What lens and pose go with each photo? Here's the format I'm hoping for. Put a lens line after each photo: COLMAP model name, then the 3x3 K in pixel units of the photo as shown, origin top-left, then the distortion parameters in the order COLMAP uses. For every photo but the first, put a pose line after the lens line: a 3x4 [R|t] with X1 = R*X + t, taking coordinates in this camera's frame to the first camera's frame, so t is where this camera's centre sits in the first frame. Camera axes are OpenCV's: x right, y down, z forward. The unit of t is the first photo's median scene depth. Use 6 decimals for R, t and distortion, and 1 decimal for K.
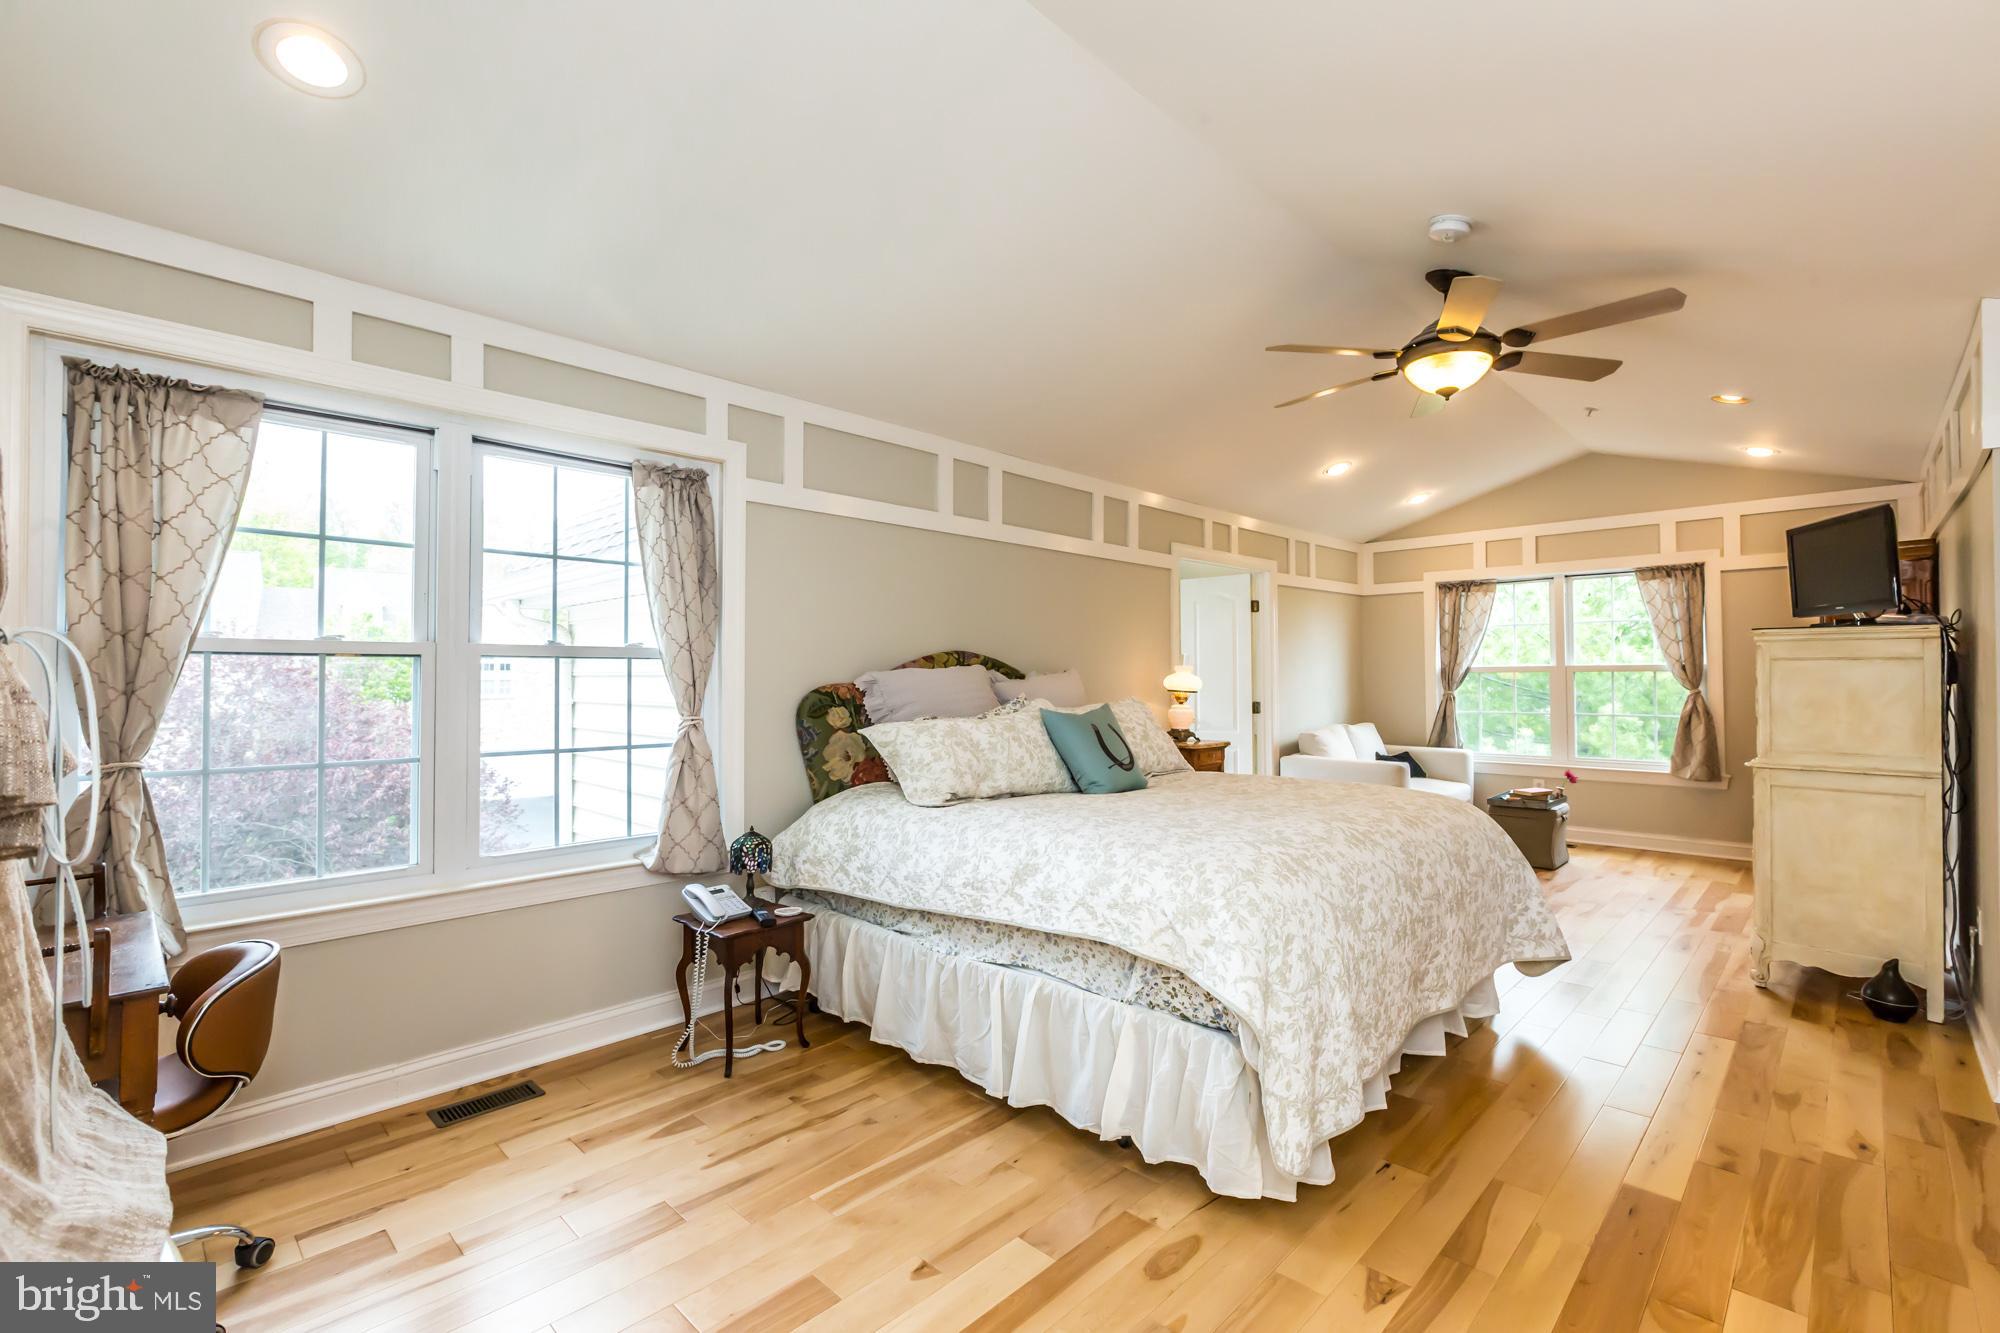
lens RADIAL K [[893.2, 0, 1016.0], [0, 893.2, 654.1], [0, 0, 1]] dist [0.010261, -0.000483]
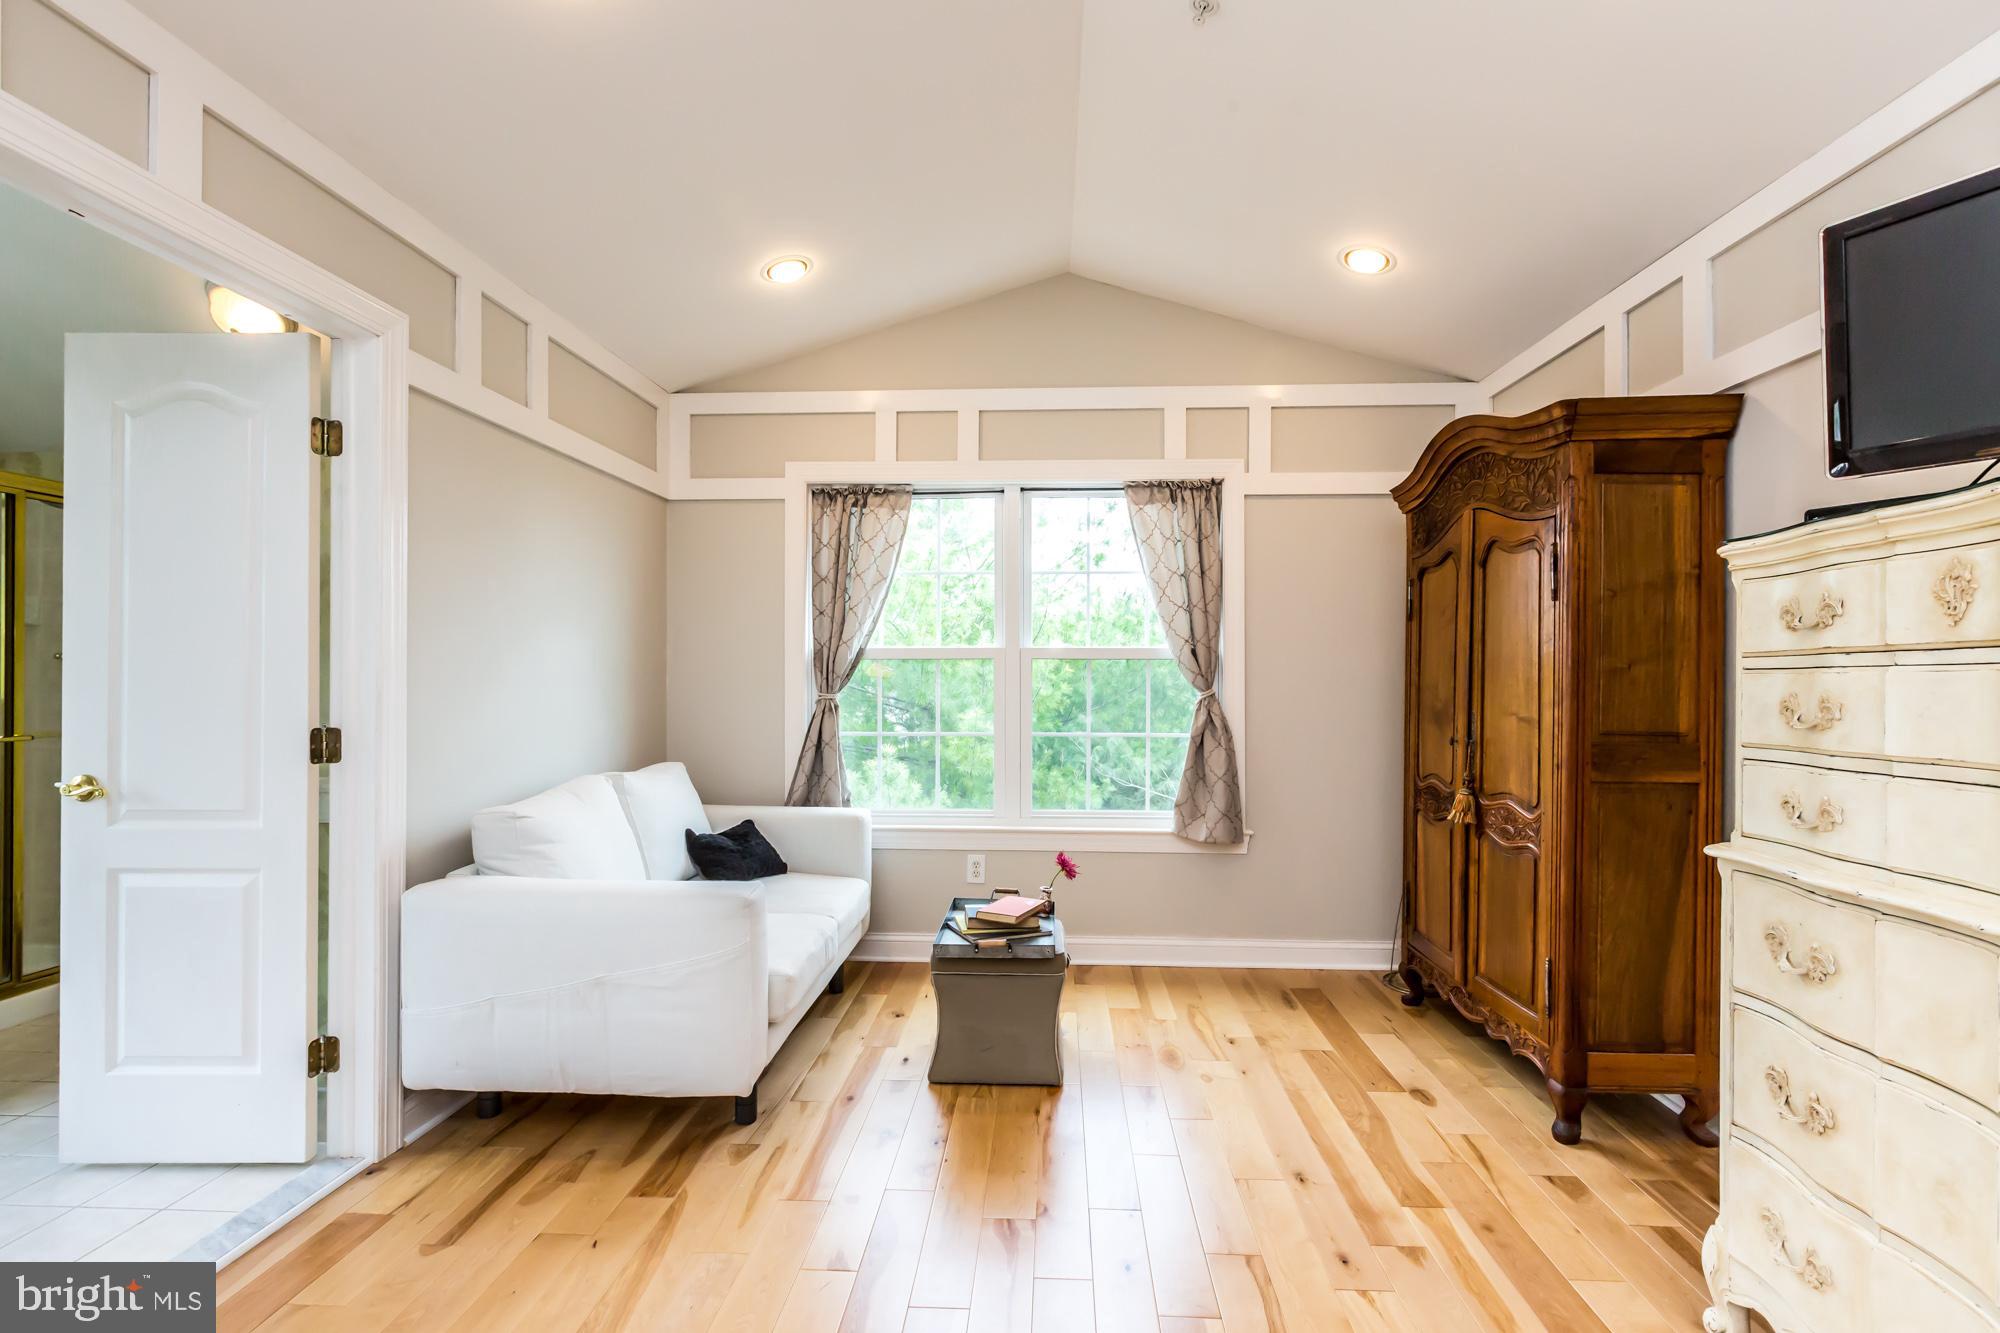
lens RADIAL K [[893.2, 0, 994.2], [0, 893.2, 670.2], [0, 0, 1]] dist [0.010261, -0.000483]
pose [[0.765526, 0.014882, 0.643233, 0.243087], [-0.023648, 0.999708, 0.005014, 0.024707], [-0.642971, -0.019050, 0.765654, 0.586134]]
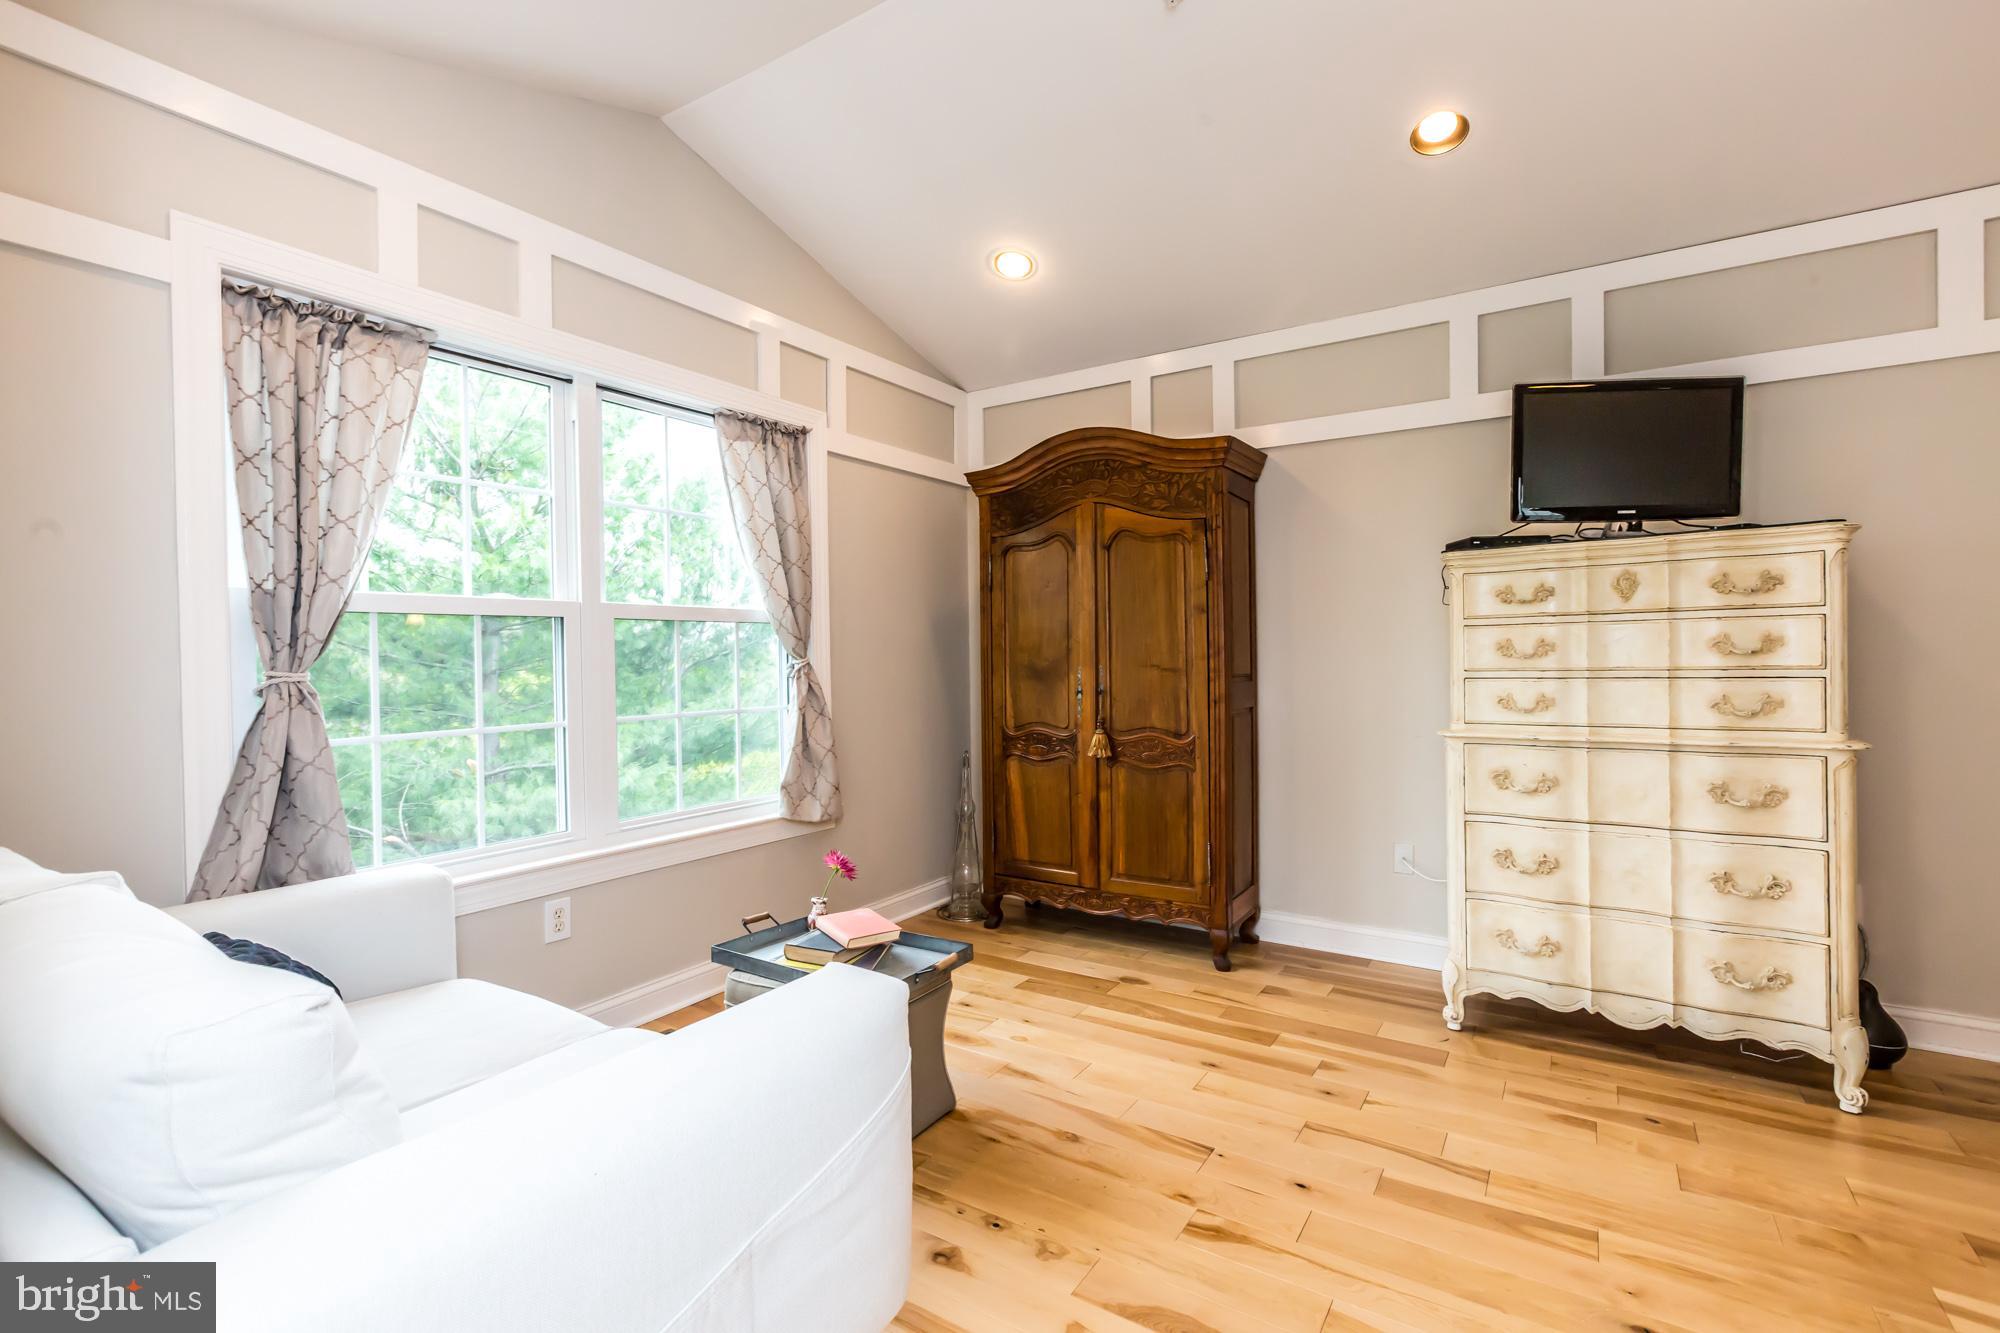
lens RADIAL K [[893.2, 0, 990.5], [0, 893.2, 661.6], [0, 0, 1]] dist [0.010261, -0.000483]
pose [[-0.152170, 0.001802, 0.988353, 0.183929], [-0.010204, 0.999942, -0.003394, 0.039624], [-0.988302, -0.010602, -0.152143, 0.894060]]
